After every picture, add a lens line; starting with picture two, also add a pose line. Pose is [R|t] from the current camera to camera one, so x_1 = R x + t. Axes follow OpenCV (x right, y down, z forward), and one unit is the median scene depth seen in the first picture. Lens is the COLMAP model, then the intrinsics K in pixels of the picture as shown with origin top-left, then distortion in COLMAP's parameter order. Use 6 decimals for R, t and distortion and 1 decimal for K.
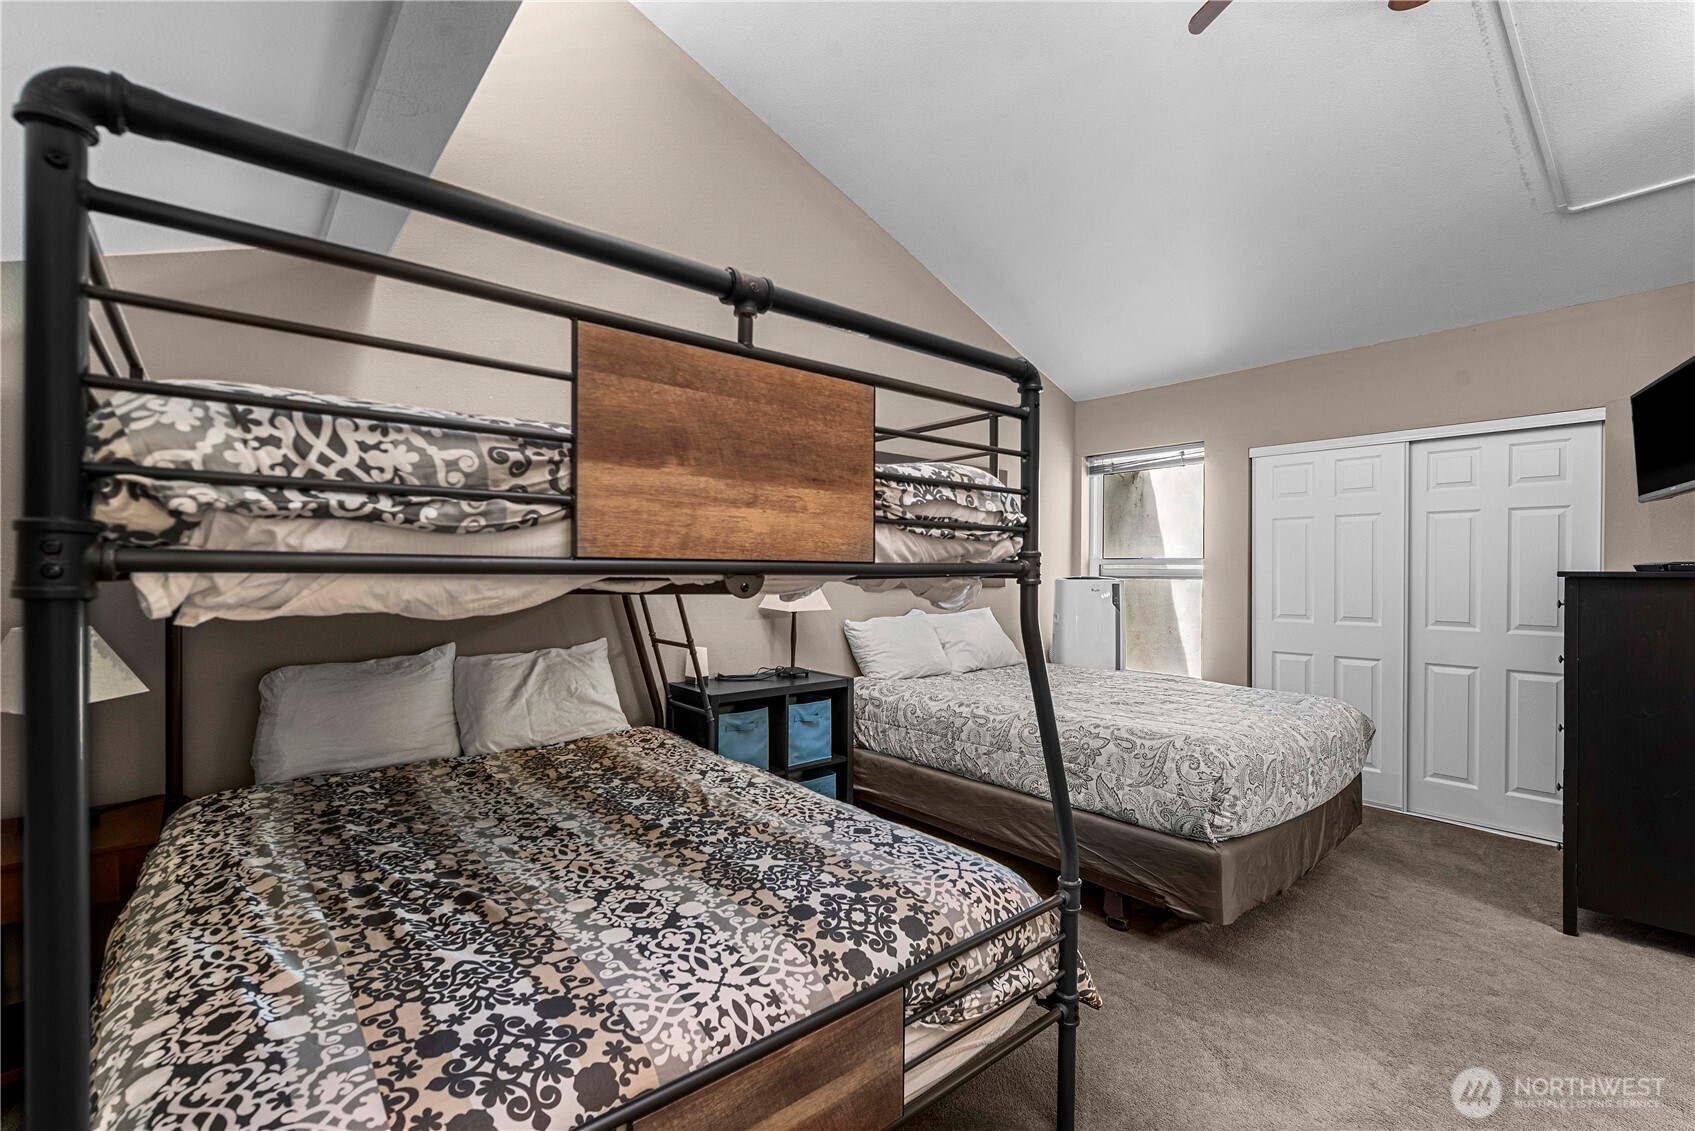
lens RADIAL K [[736.3, 0, 847.6], [0, 736.3, 575.7], [0, 0, 1]] dist [0.001134, -0.000042]
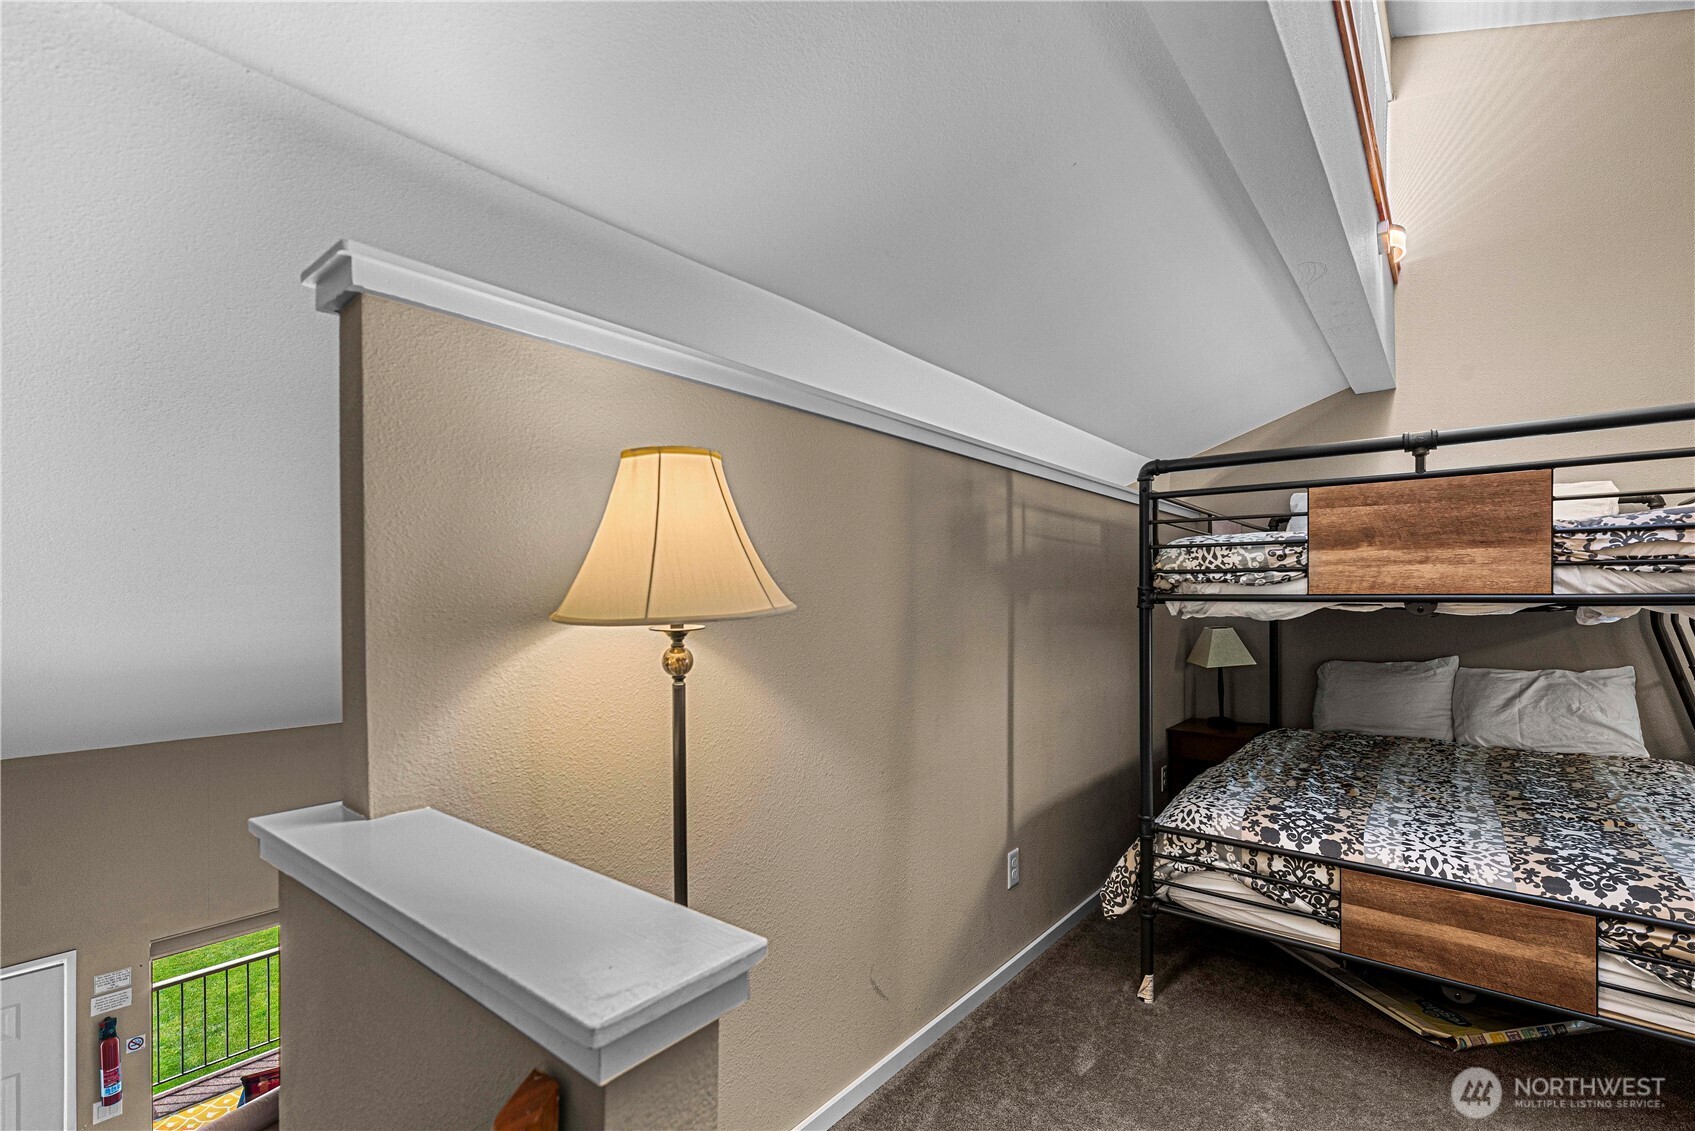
lens RADIAL K [[736.3, 0, 854.7], [0, 736.3, 600.1], [0, 0, 1]] dist [0.001134, -0.000042]
pose [[0.173824, -0.001490, -0.984776, 1.357205], [-0.004706, 0.999986, -0.002344, 0.003926], [0.984766, 0.005042, 0.173814, -0.632830]]
